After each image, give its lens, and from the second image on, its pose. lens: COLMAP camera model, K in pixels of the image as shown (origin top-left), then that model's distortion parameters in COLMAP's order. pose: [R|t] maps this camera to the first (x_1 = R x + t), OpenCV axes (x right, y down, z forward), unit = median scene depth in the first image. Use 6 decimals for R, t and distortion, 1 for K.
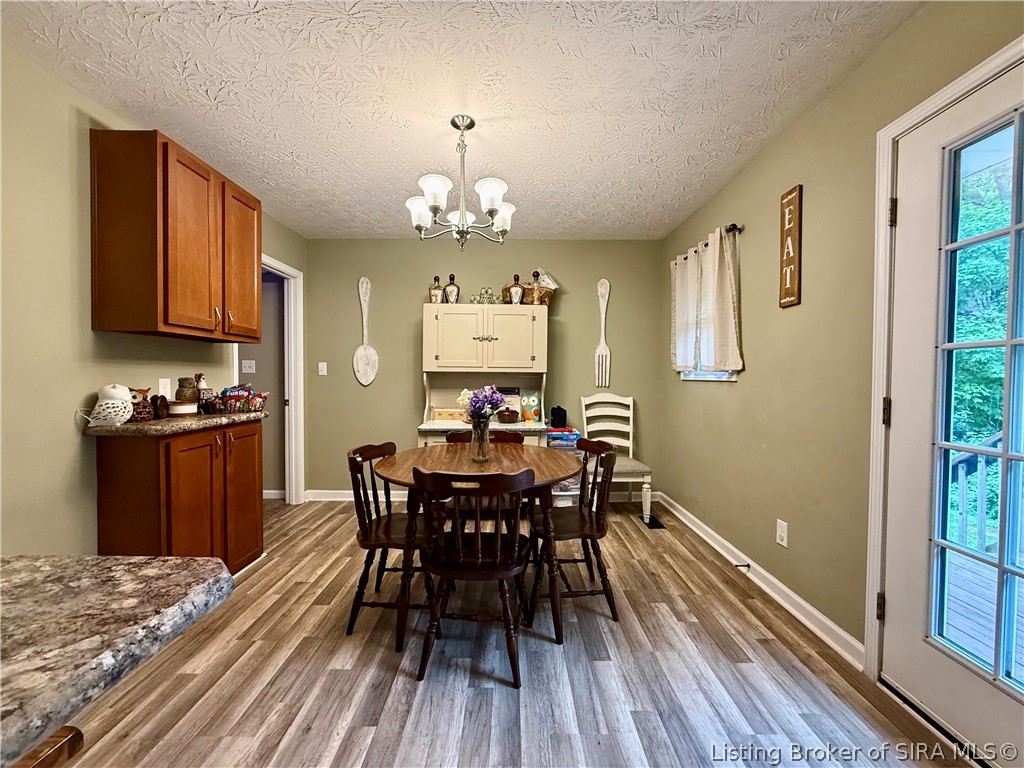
lens RADIAL K [[407.4, 0, 509.4], [0, 407.4, 384.0], [0, 0, 1]] dist [0.000587, -0.000268]
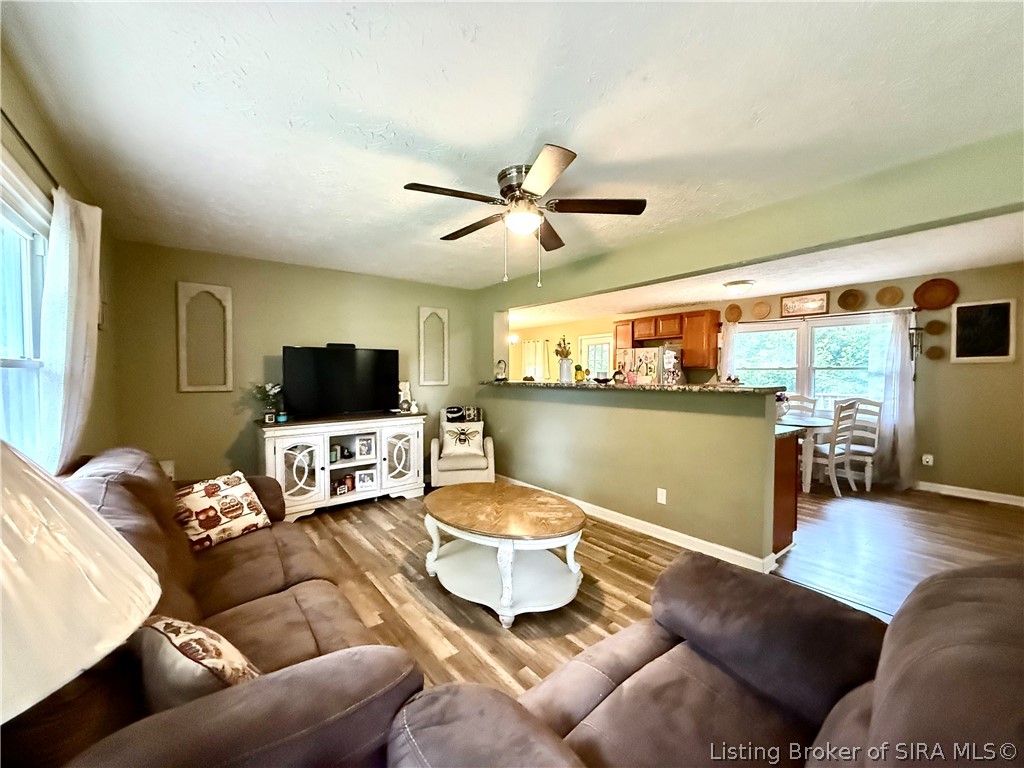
lens RADIAL K [[407.4, 0, 509.4], [0, 407.4, 384.0], [0, 0, 1]] dist [0.000587, -0.000268]
pose [[0.789567, -0.020931, 0.613308, -2.410934], [0.016784, 0.999781, 0.012512, -0.040254], [-0.613435, 0.000415, 0.789745, -2.074524]]
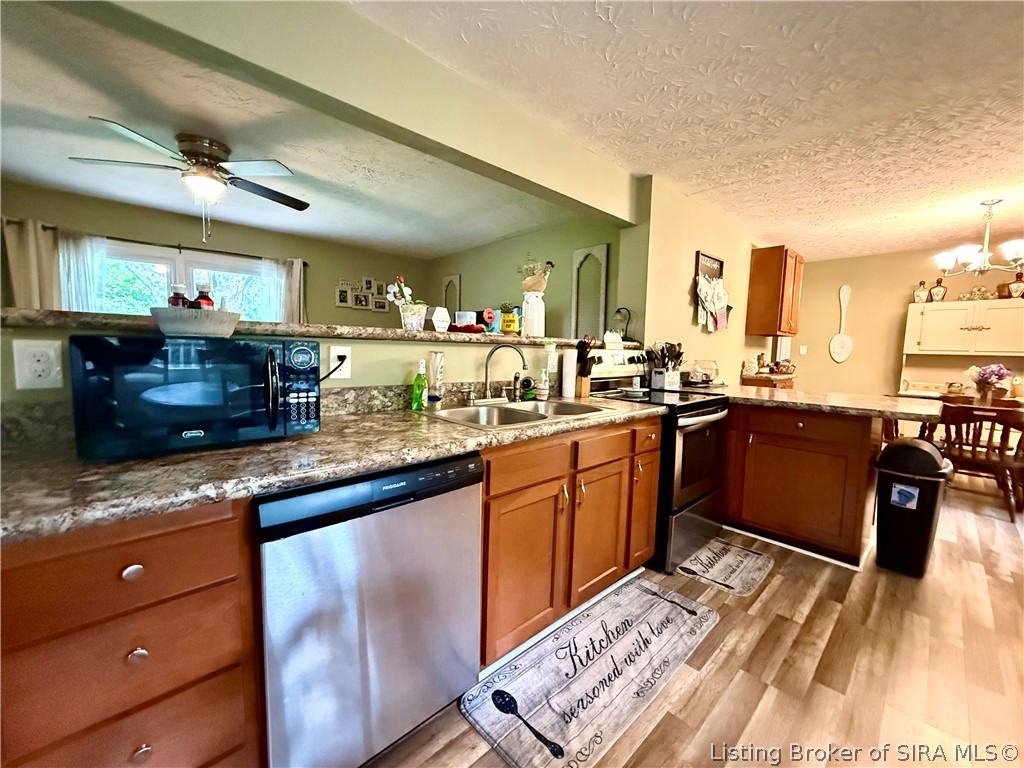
lens RADIAL K [[407.4, 0, 509.4], [0, 407.4, 384.0], [0, 0, 1]] dist [0.000587, -0.000268]
pose [[0.685835, 0.073717, -0.724014, -0.191970], [-0.033331, 0.996994, 0.069938, 0.031101], [0.726994, -0.023834, 0.686230, -1.450082]]
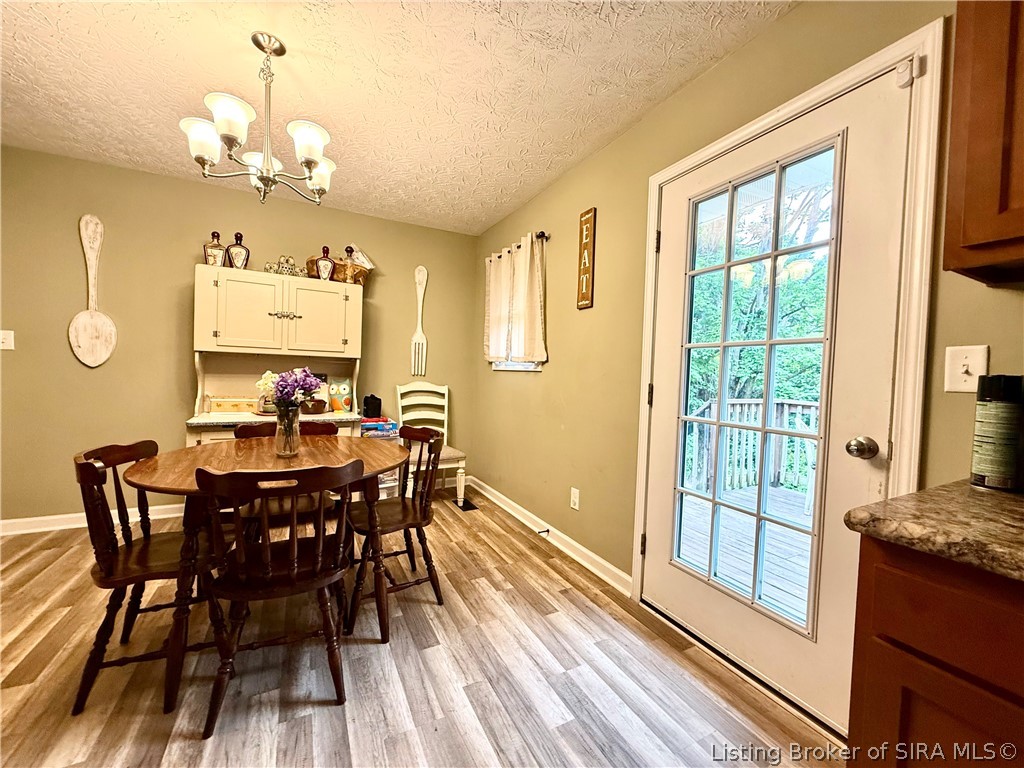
lens RADIAL K [[407.4, 0, 509.4], [0, 407.4, 384.0], [0, 0, 1]] dist [0.000587, -0.000268]
pose [[0.888067, 0.010510, 0.459594, -0.052273], [-0.019300, 0.999710, 0.014433, 0.016953], [-0.459309, -0.021687, 0.888012, 0.037072]]
